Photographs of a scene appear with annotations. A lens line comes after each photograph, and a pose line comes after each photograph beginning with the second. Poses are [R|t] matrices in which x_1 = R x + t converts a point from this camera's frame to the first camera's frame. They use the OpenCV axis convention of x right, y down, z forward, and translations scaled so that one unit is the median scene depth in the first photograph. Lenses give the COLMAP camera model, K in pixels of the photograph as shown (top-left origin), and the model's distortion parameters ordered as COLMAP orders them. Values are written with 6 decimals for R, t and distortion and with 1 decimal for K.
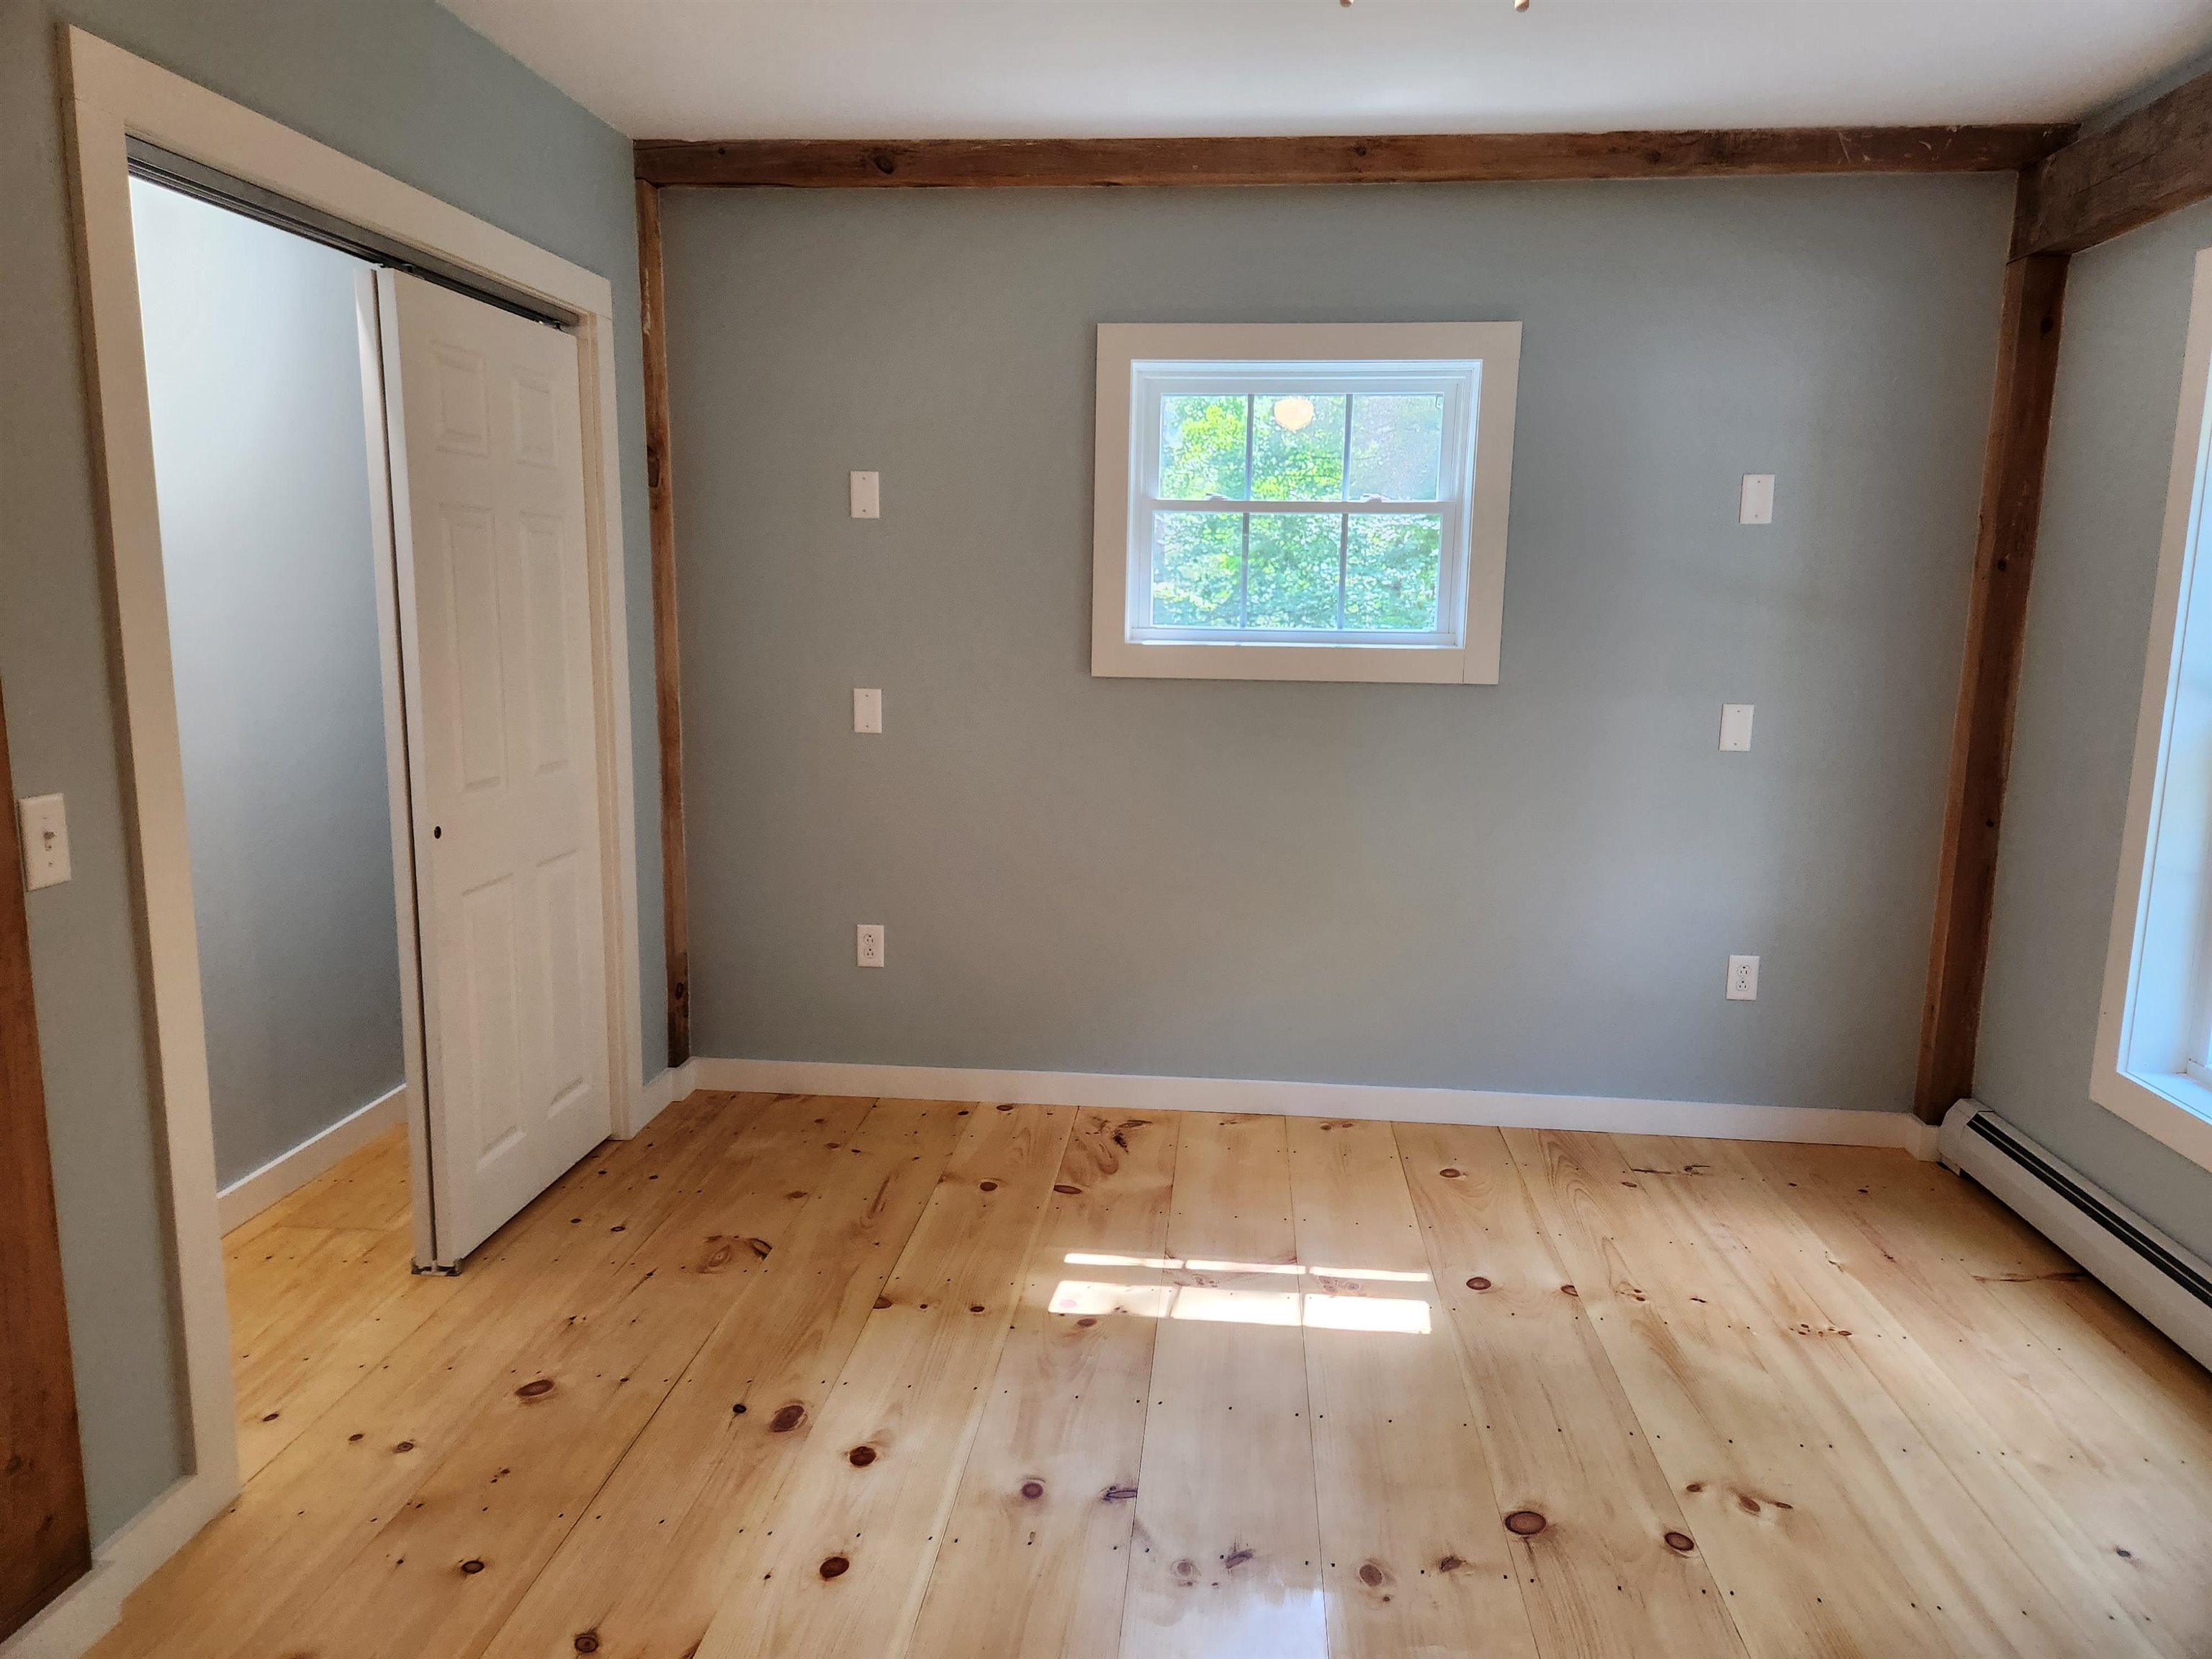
lens RADIAL K [[1474.8, 0, 1105.5], [0, 1474.8, 827.2], [0, 0, 1]] dist [0.071549, -0.053630]
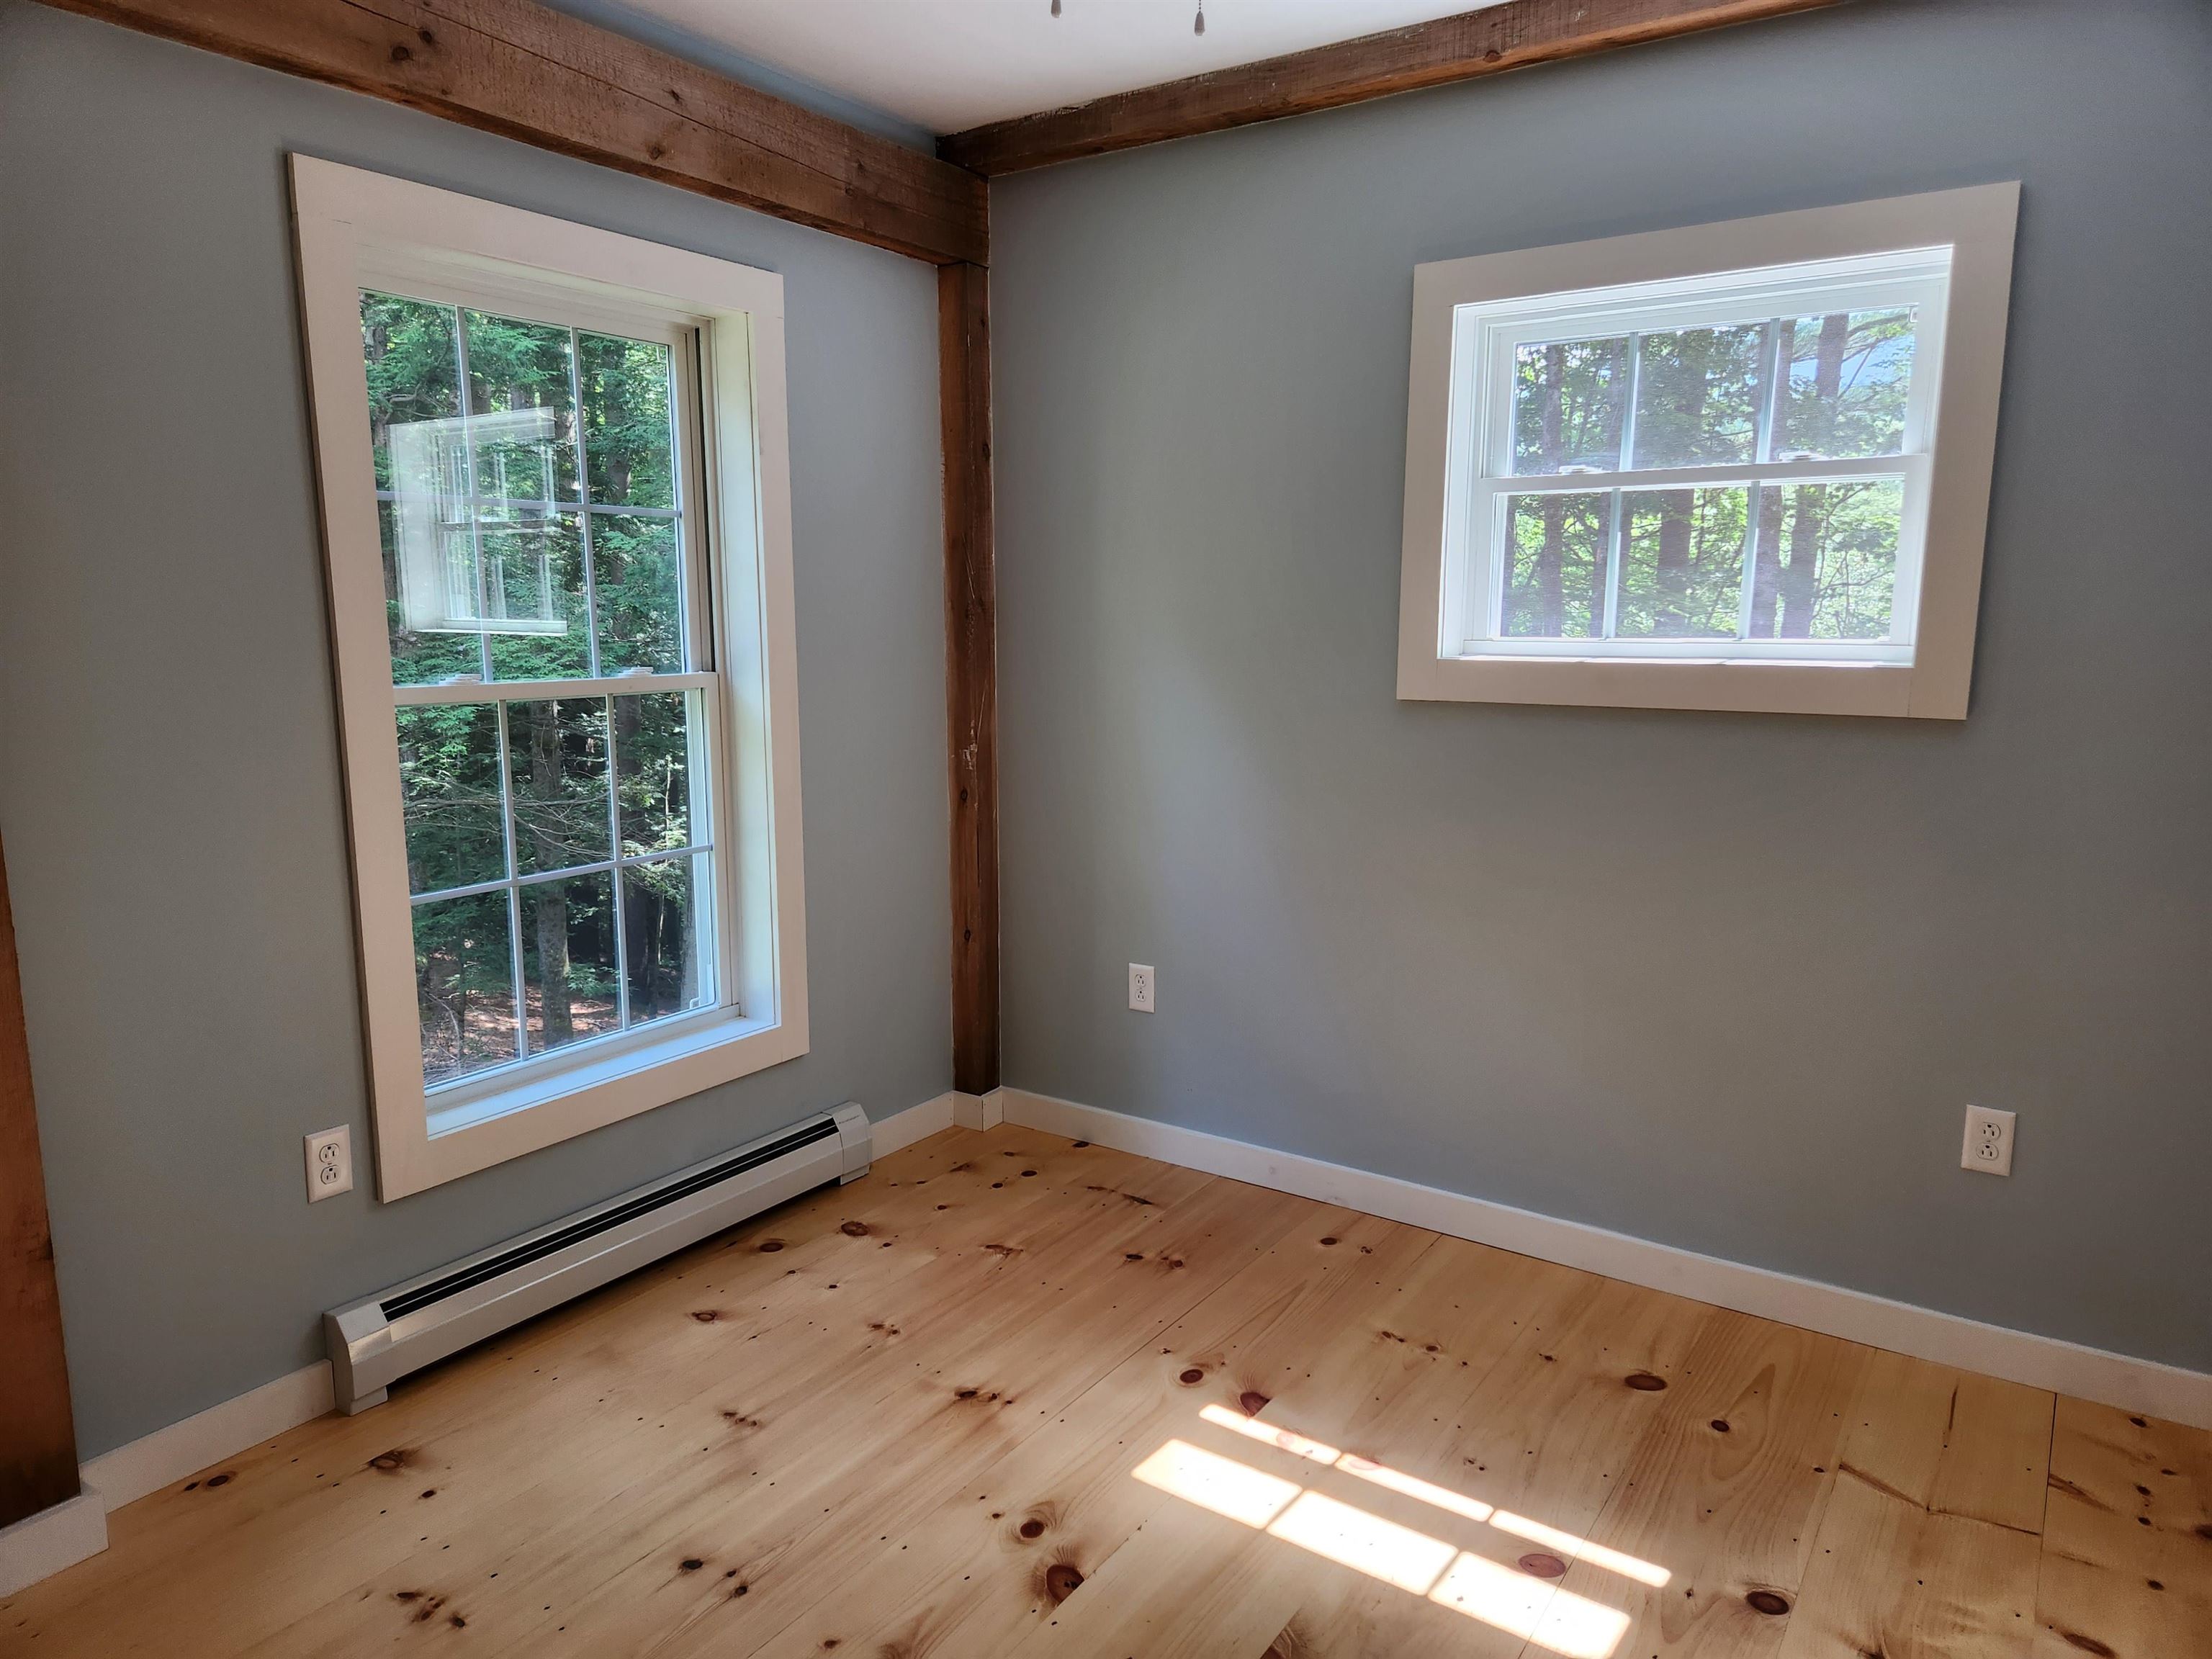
lens RADIAL K [[1474.8, 0, 1104.0], [0, 1474.8, 836.3], [0, 0, 1]] dist [0.071549, -0.053630]
pose [[0.873093, 0.068609, -0.482702, 0.275181], [-0.065880, 0.997571, 0.022628, -0.033859], [0.483082, 0.012044, 0.875492, 0.217400]]
